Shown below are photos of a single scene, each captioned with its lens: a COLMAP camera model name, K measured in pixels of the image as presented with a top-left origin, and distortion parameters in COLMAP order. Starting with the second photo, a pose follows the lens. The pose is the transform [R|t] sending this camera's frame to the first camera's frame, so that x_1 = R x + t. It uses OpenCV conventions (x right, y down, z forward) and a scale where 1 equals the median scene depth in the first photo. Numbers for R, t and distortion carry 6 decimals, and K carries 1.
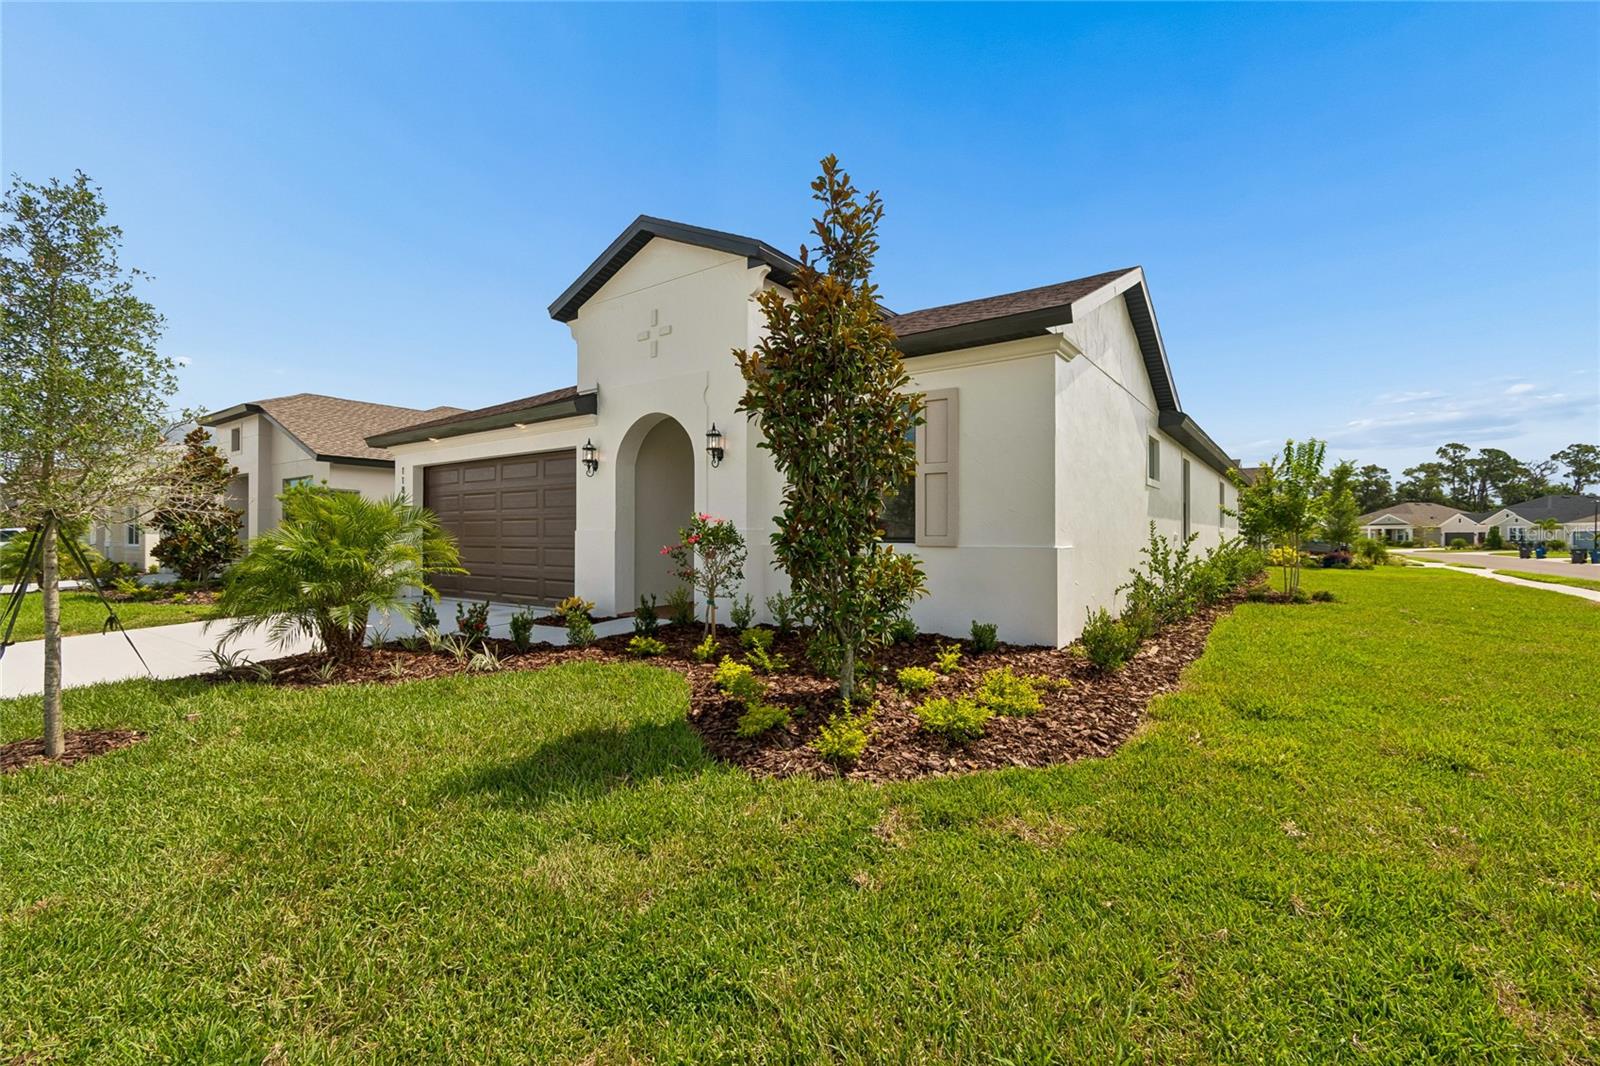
lens RADIAL K [[714.7, 0, 796.4], [0, 714.7, 541.3], [0, 0, 1]] dist [0.002066, 0.000358]
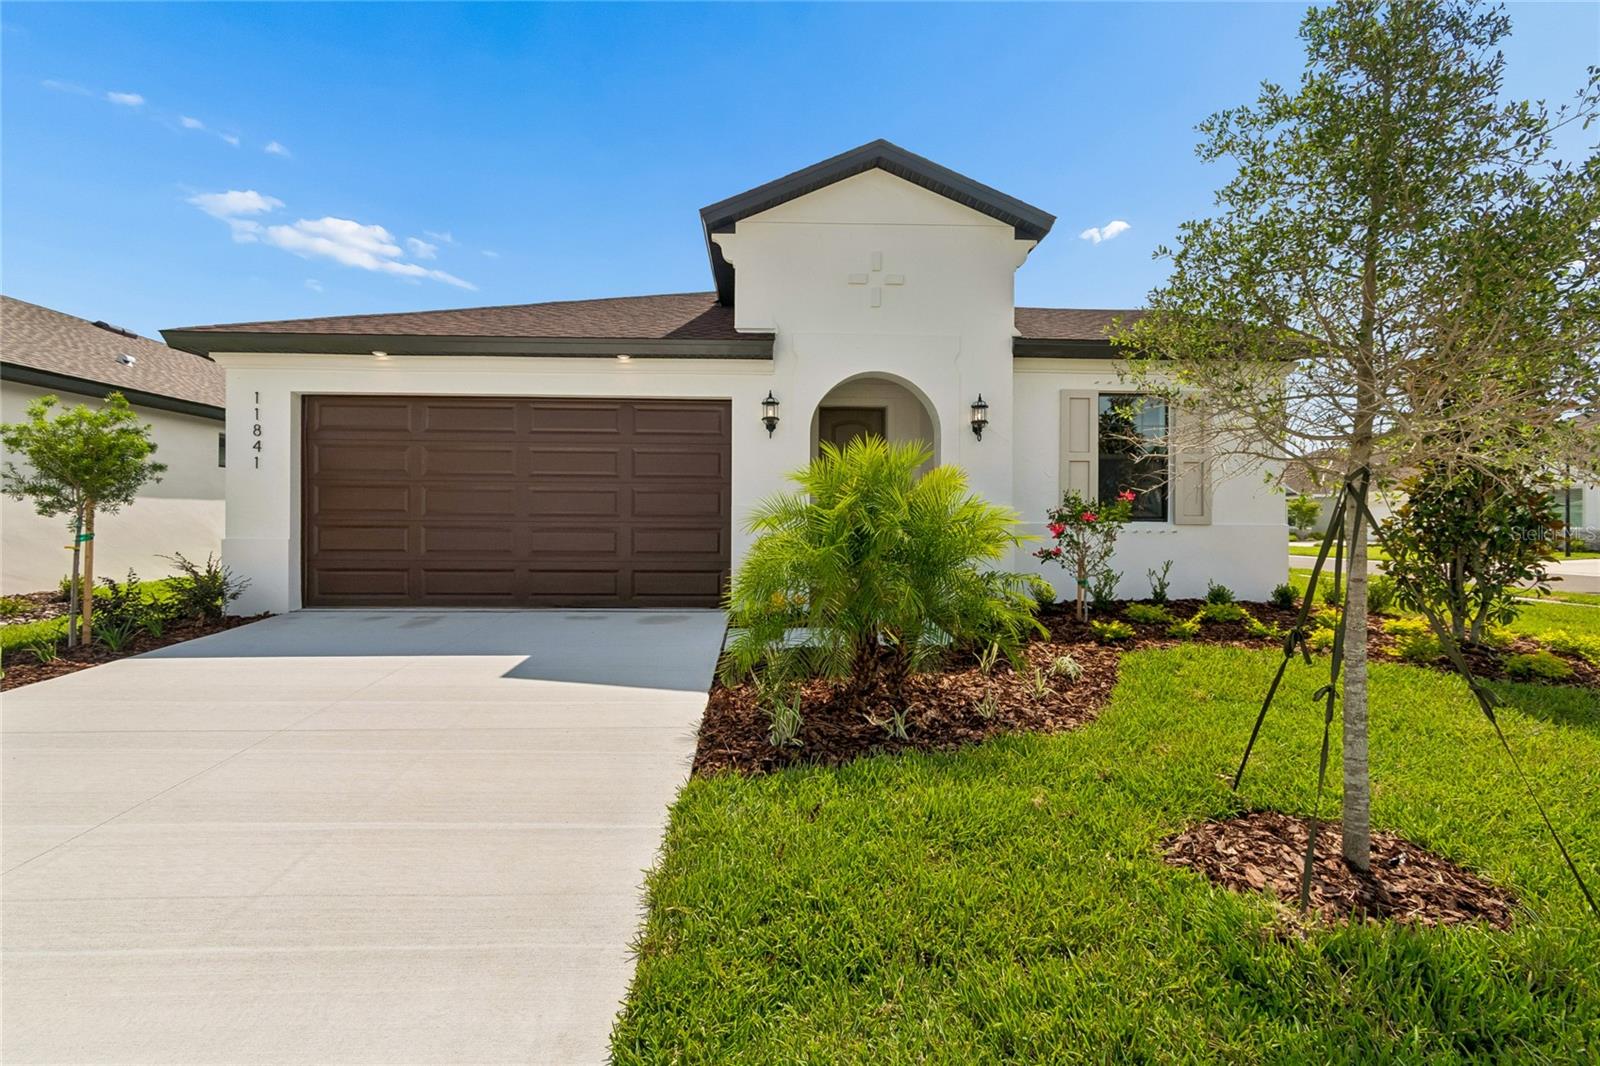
lens RADIAL K [[714.7, 0, 796.4], [0, 714.7, 541.3], [0, 0, 1]] dist [0.002066, 0.000358]
pose [[0.787696, 0.002682, 0.616058, -0.758751], [-0.002071, 0.999996, -0.001705, 0.026365], [-0.616060, 0.000067, 0.787699, 0.352717]]
